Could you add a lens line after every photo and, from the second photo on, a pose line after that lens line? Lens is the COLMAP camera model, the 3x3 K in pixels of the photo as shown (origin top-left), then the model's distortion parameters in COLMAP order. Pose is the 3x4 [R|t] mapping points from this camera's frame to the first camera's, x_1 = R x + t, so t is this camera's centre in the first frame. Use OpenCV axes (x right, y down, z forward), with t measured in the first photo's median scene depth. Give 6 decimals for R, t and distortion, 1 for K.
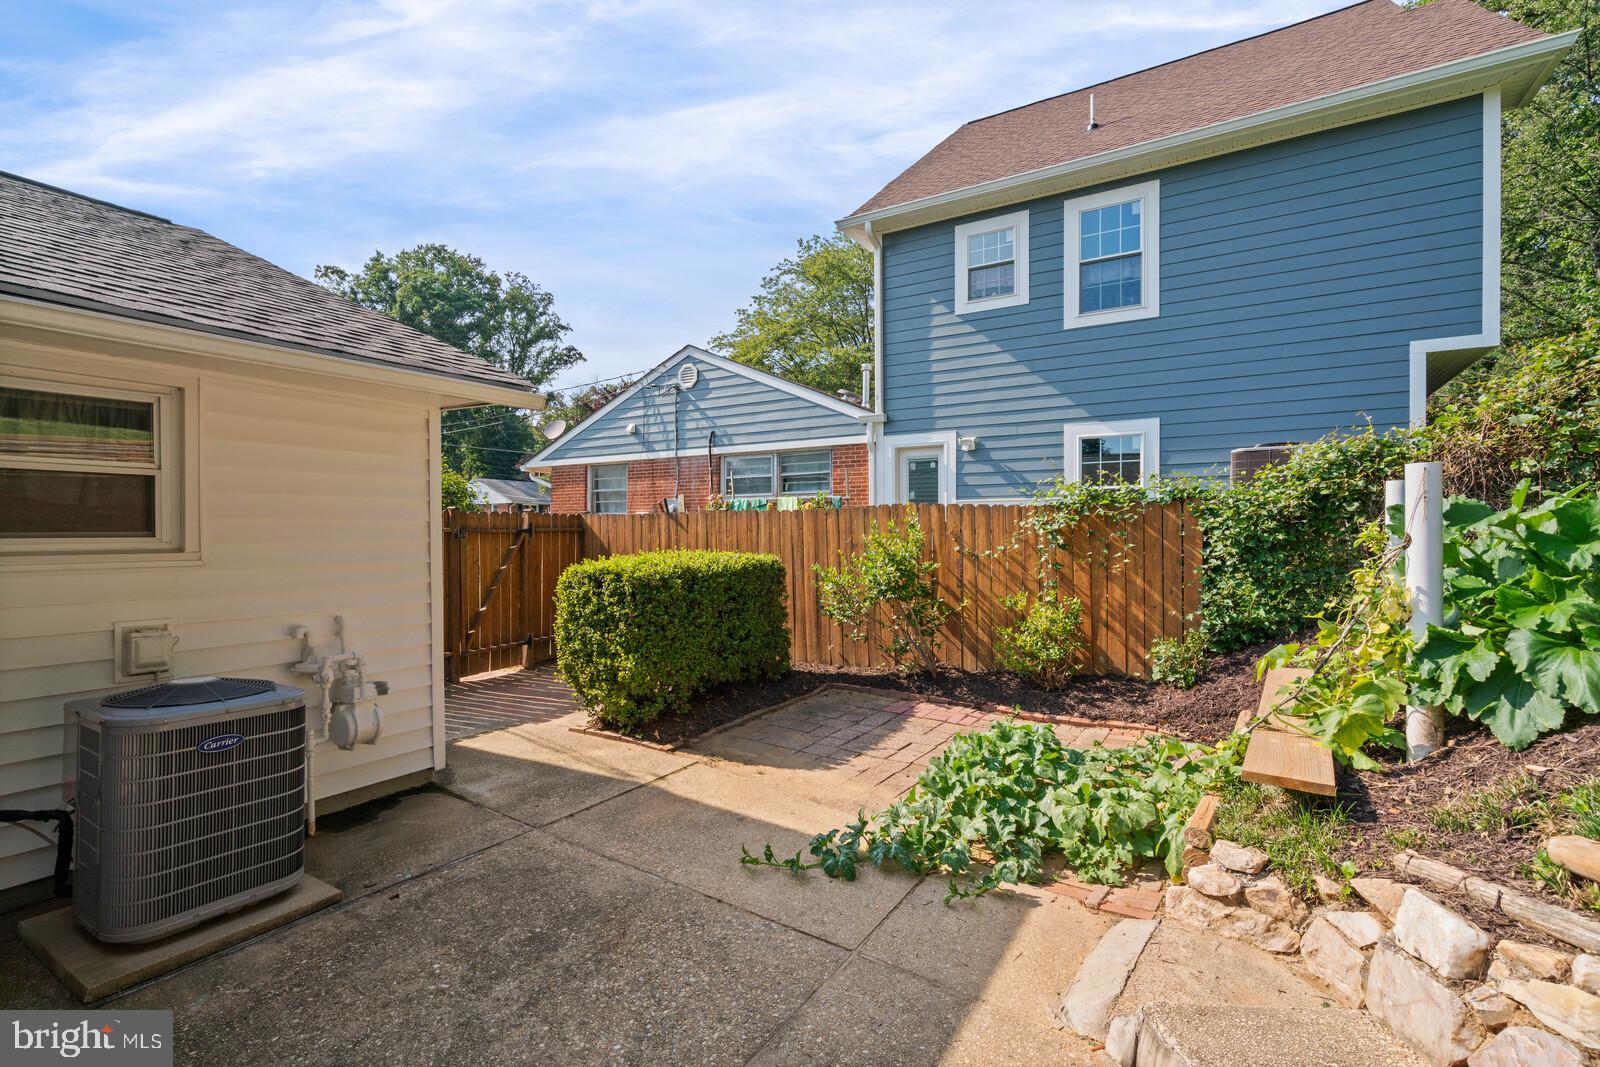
lens RADIAL K [[727.6, 0, 801.5], [0, 727.6, 537.9], [0, 0, 1]] dist [-0.007646, 0.003942]
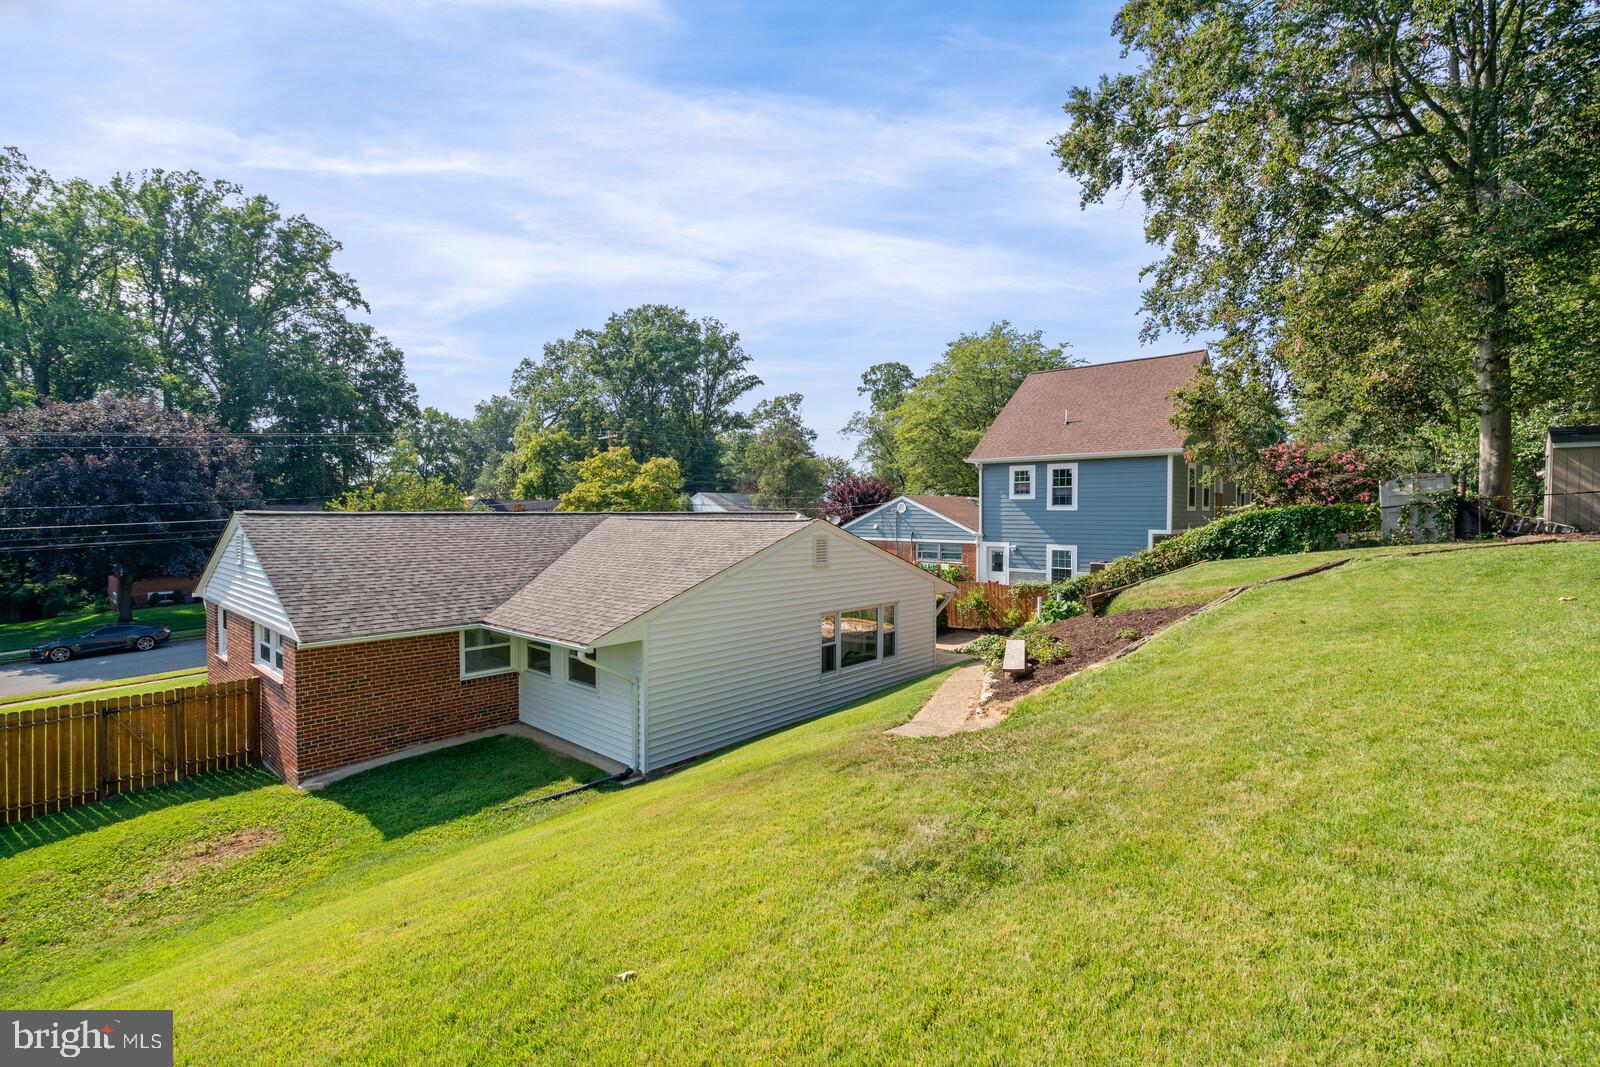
lens RADIAL K [[727.6, 0, 800.7], [0, 727.6, 524.6], [0, 0, 1]] dist [-0.007646, 0.003942]
pose [[0.981572, 0.003992, -0.191053, -0.027589], [-0.001812, 0.999931, 0.011584, -0.219669], [0.191086, -0.011024, 0.981511, -1.604919]]
